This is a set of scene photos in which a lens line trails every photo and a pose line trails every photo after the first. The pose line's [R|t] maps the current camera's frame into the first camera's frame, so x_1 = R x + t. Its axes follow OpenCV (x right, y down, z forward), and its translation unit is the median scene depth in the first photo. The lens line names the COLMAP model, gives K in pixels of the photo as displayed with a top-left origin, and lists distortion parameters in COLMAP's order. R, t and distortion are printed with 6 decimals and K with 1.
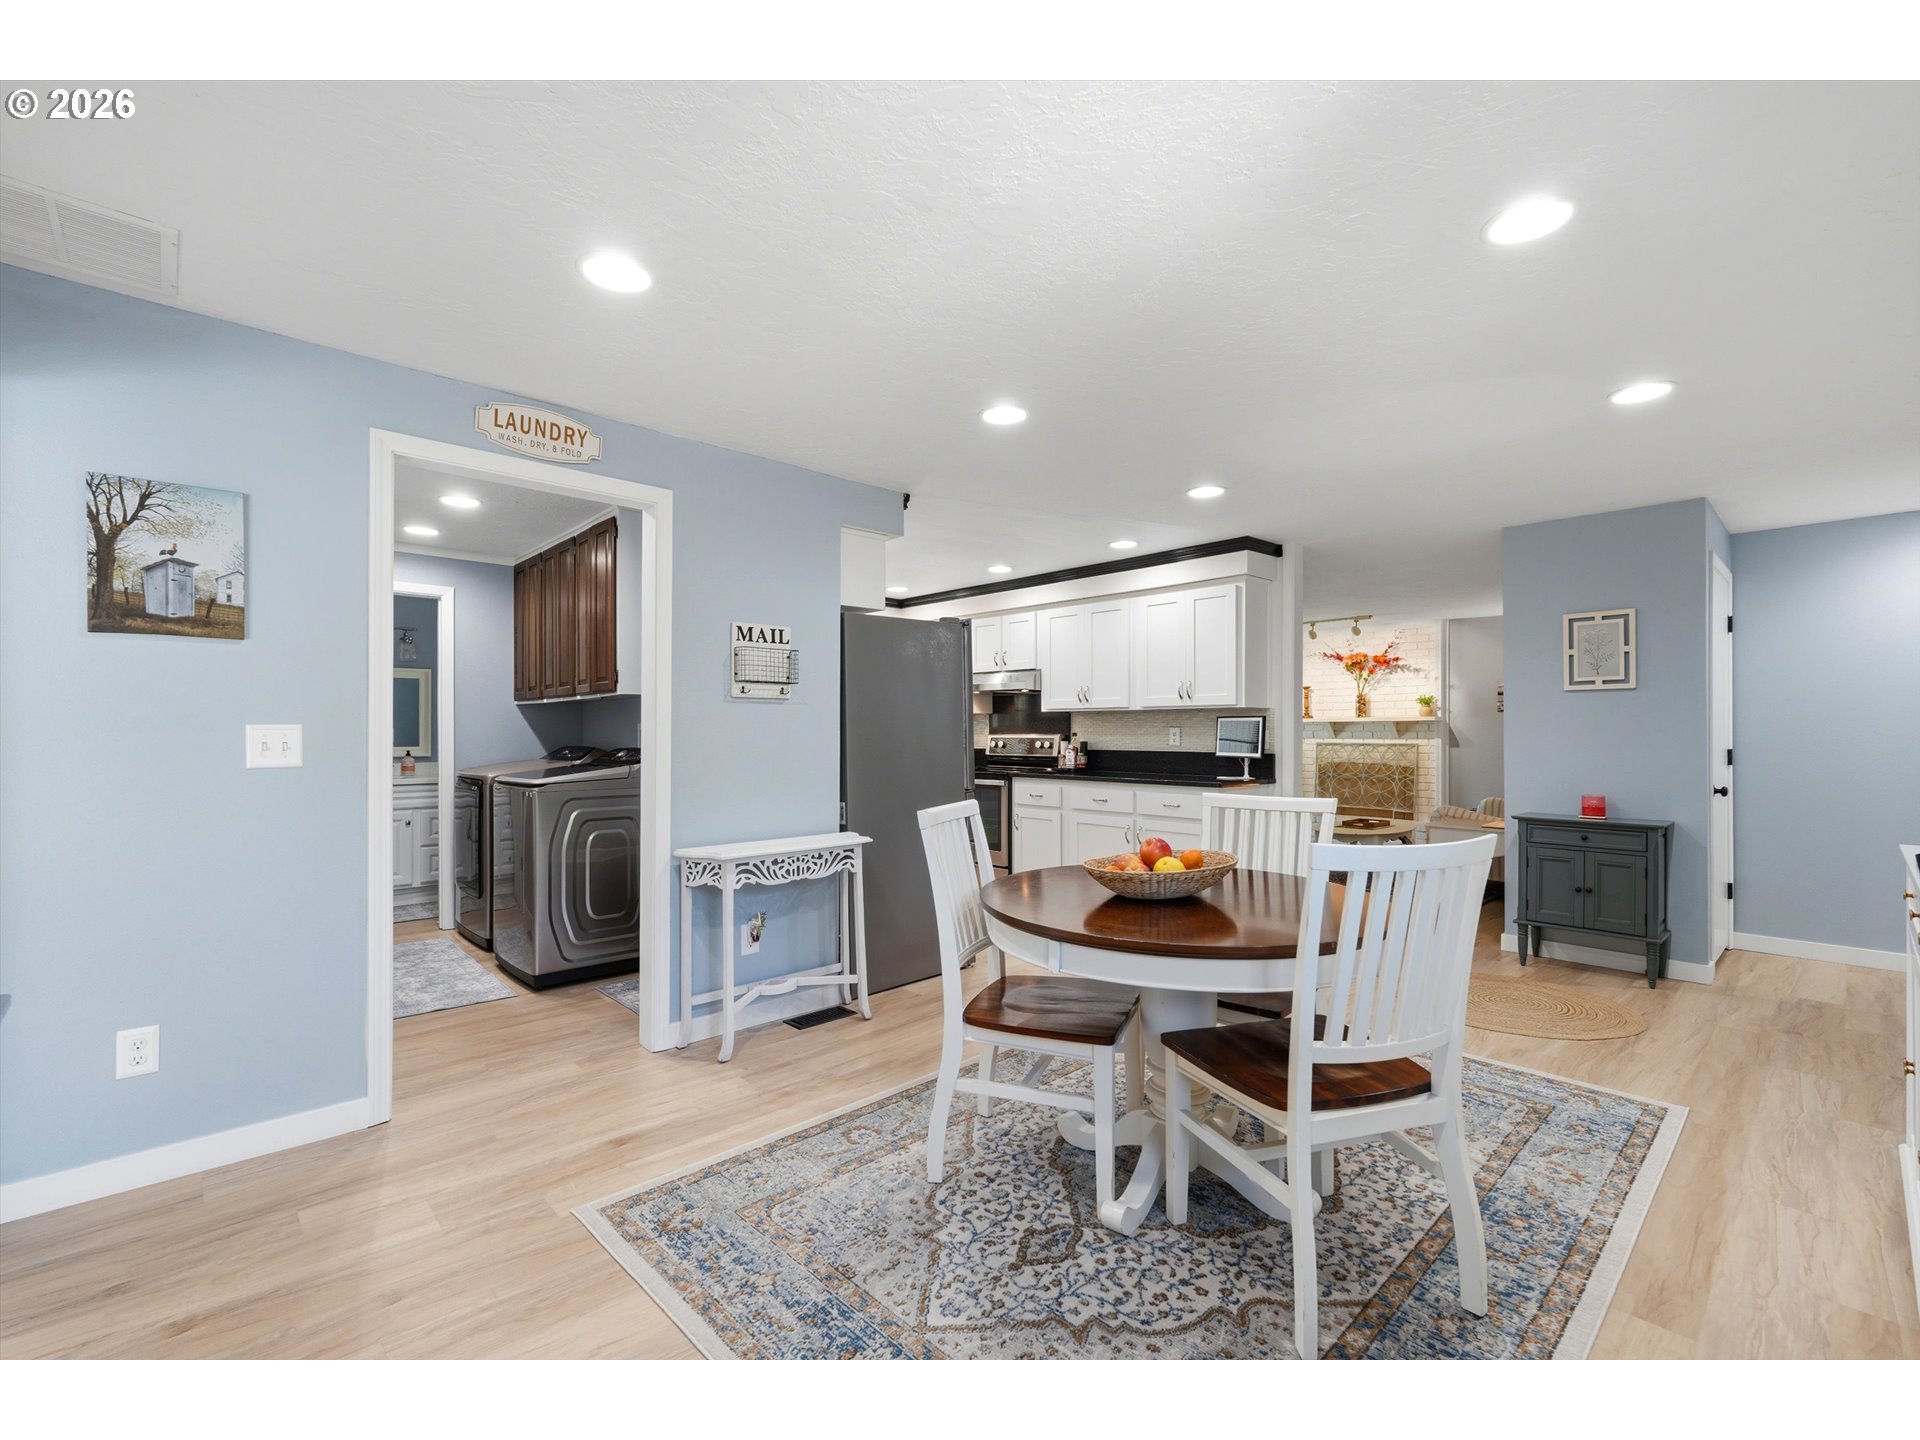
lens RADIAL K [[849.6, 0, 954.7], [0, 849.6, 728.2], [0, 0, 1]] dist [0.001075, 0.000001]
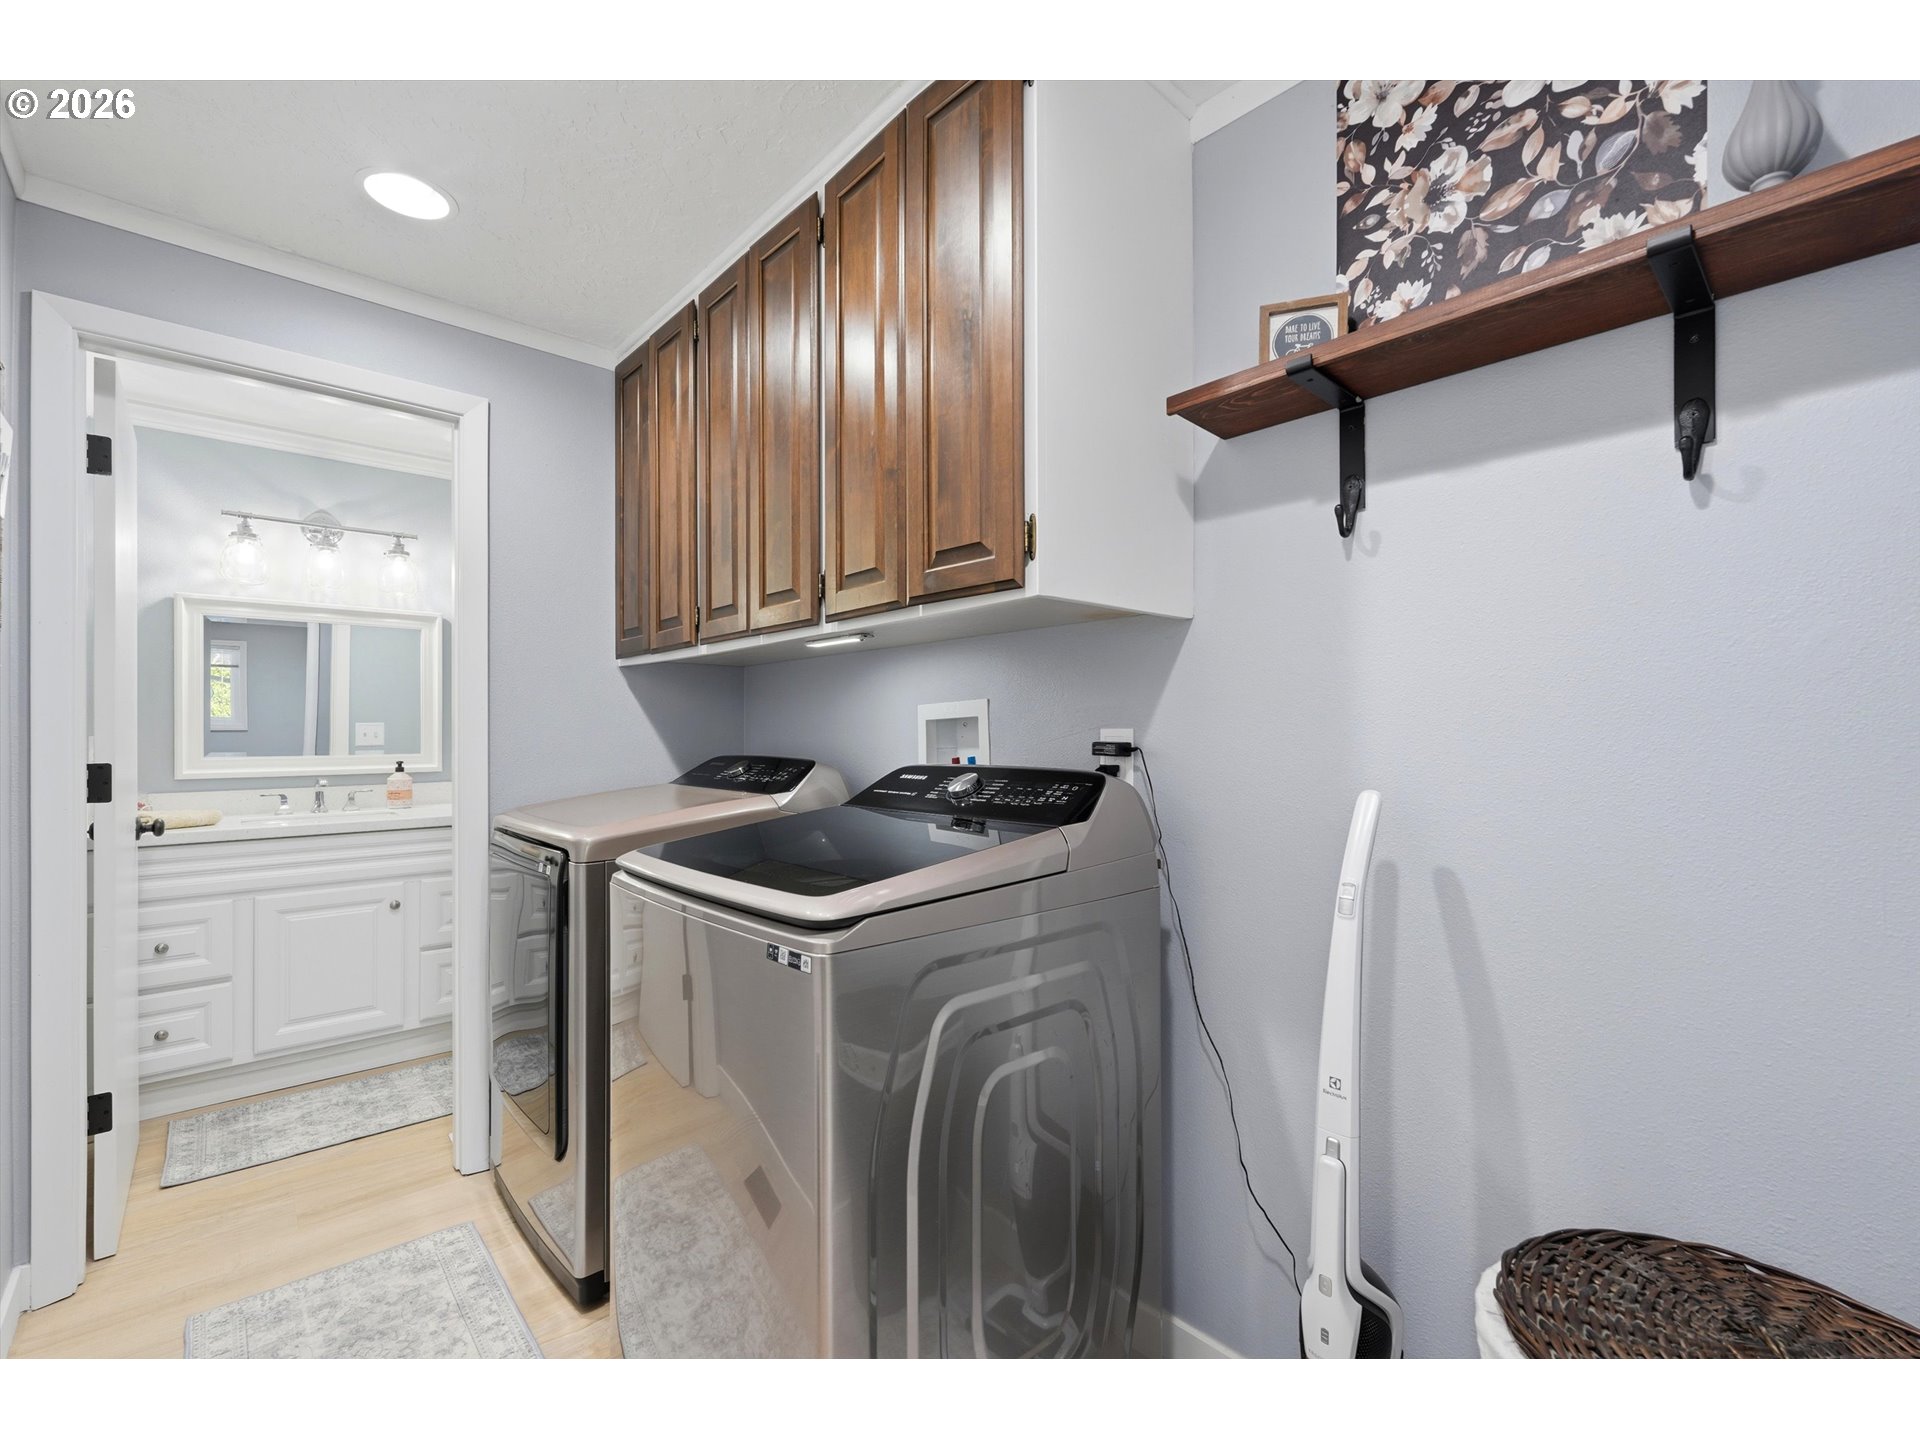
lens RADIAL K [[849.6, 0, 954.7], [0, 849.6, 728.2], [0, 0, 1]] dist [0.001075, 0.000001]
pose [[0.999905, -0.003369, -0.013353, -1.025417], [0.003395, 0.999992, 0.001962, 0.017769], [0.013346, -0.002007, 0.999909, 1.692004]]
